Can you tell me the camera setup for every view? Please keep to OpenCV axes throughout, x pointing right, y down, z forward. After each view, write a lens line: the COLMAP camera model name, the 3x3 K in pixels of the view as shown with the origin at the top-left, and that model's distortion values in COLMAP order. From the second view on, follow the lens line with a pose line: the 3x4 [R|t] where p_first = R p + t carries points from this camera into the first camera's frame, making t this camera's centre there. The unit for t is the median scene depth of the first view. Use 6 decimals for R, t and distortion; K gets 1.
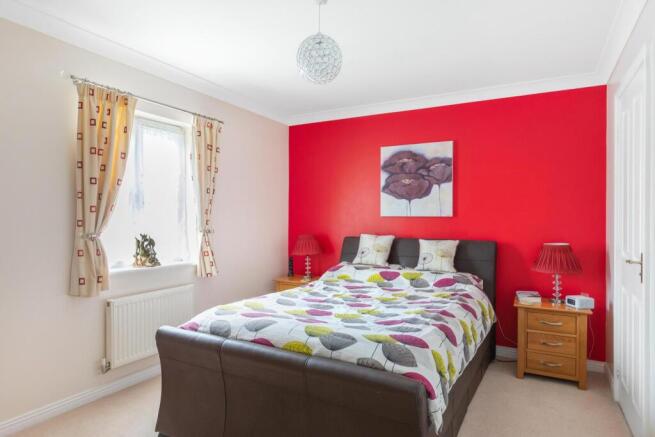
lens RADIAL K [[391.6, 0, 326.4], [0, 391.6, 218.9], [0, 0, 1]] dist [0.001178, 0.000169]
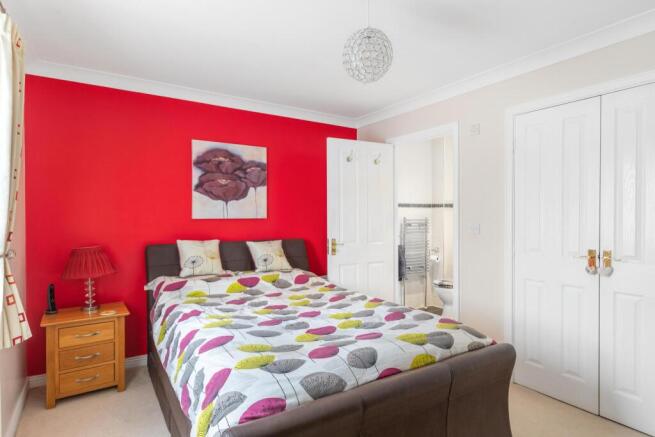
lens RADIAL K [[362.0, 0, 327.1], [0, 362.0, 218.0], [0, 0, 1]] dist [0.003738, 0.000415]
pose [[0.472856, -0.012521, 0.881051, -0.457379], [0.006400, 0.999921, 0.010775, -0.015936], [-0.881117, 0.000543, 0.472899, 0.372283]]
